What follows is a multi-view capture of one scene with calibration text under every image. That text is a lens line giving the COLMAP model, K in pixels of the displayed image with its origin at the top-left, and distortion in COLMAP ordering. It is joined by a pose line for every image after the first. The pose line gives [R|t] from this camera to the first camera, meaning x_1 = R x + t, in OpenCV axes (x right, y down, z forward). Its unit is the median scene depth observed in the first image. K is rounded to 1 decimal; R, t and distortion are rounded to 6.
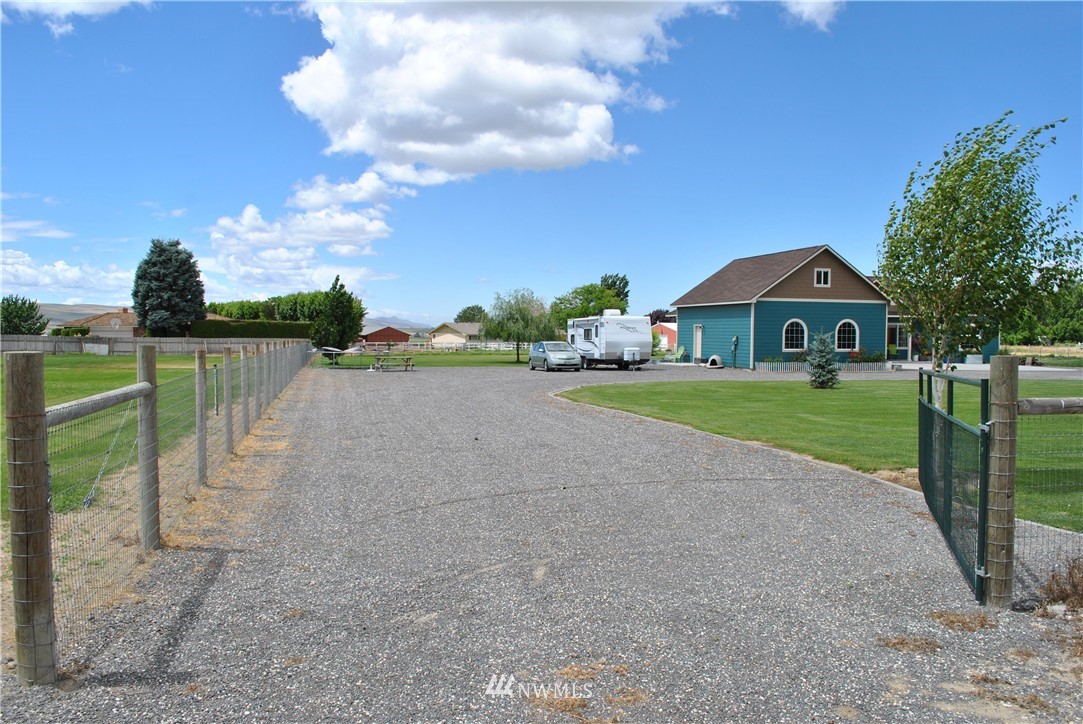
lens RADIAL K [[876.7, 0, 539.3], [0, 876.7, 361.2], [0, 0, 1]] dist [-0.063712, -0.010382]
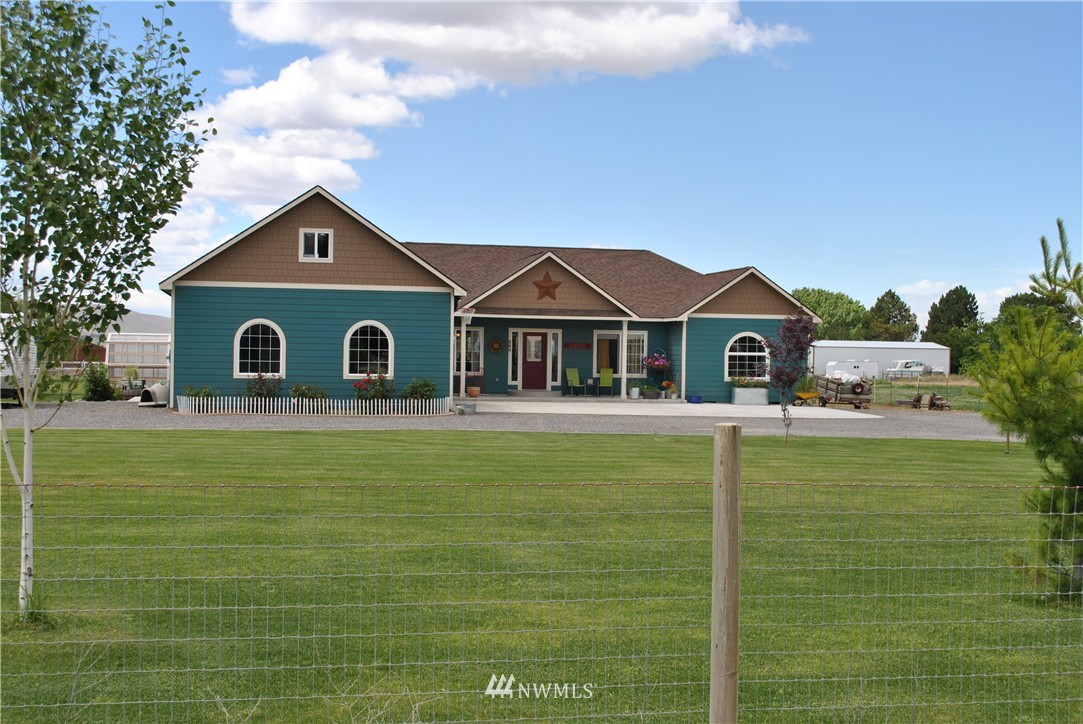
lens RADIAL K [[1487.5, 0, 542.3], [0, 1487.5, 363.6], [0, 0, 1]] dist [0.042013, 0.000000]
pose [[0.996937, 0.009649, -0.077618, 0.538195], [-0.011374, 0.999697, -0.021811, -0.001397], [0.077384, 0.022627, 0.996745, 0.064234]]
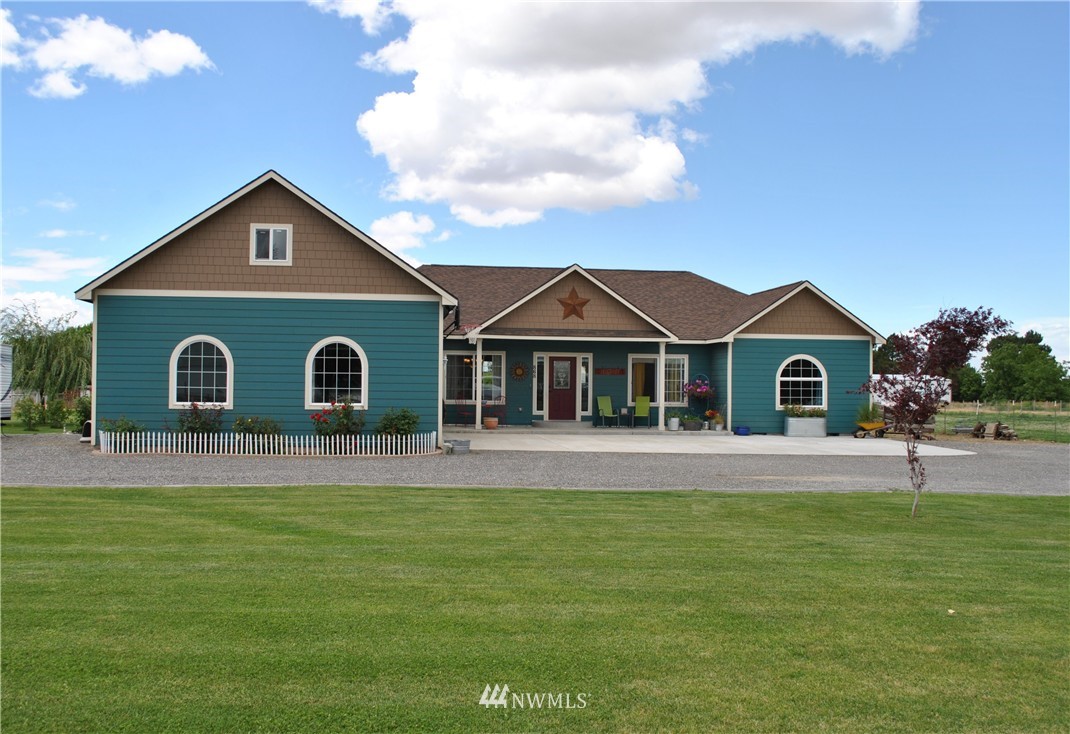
lens RADIAL K [[901.2, 0, 557.4], [0, 901.2, 369.0], [0, 0, 1]] dist [-0.041565, 0.003049]
pose [[0.987133, 0.000309, -0.159902, 0.540026], [-0.008884, 0.998560, -0.052914, -0.008357], [0.159655, 0.053654, 0.985714, 0.563896]]
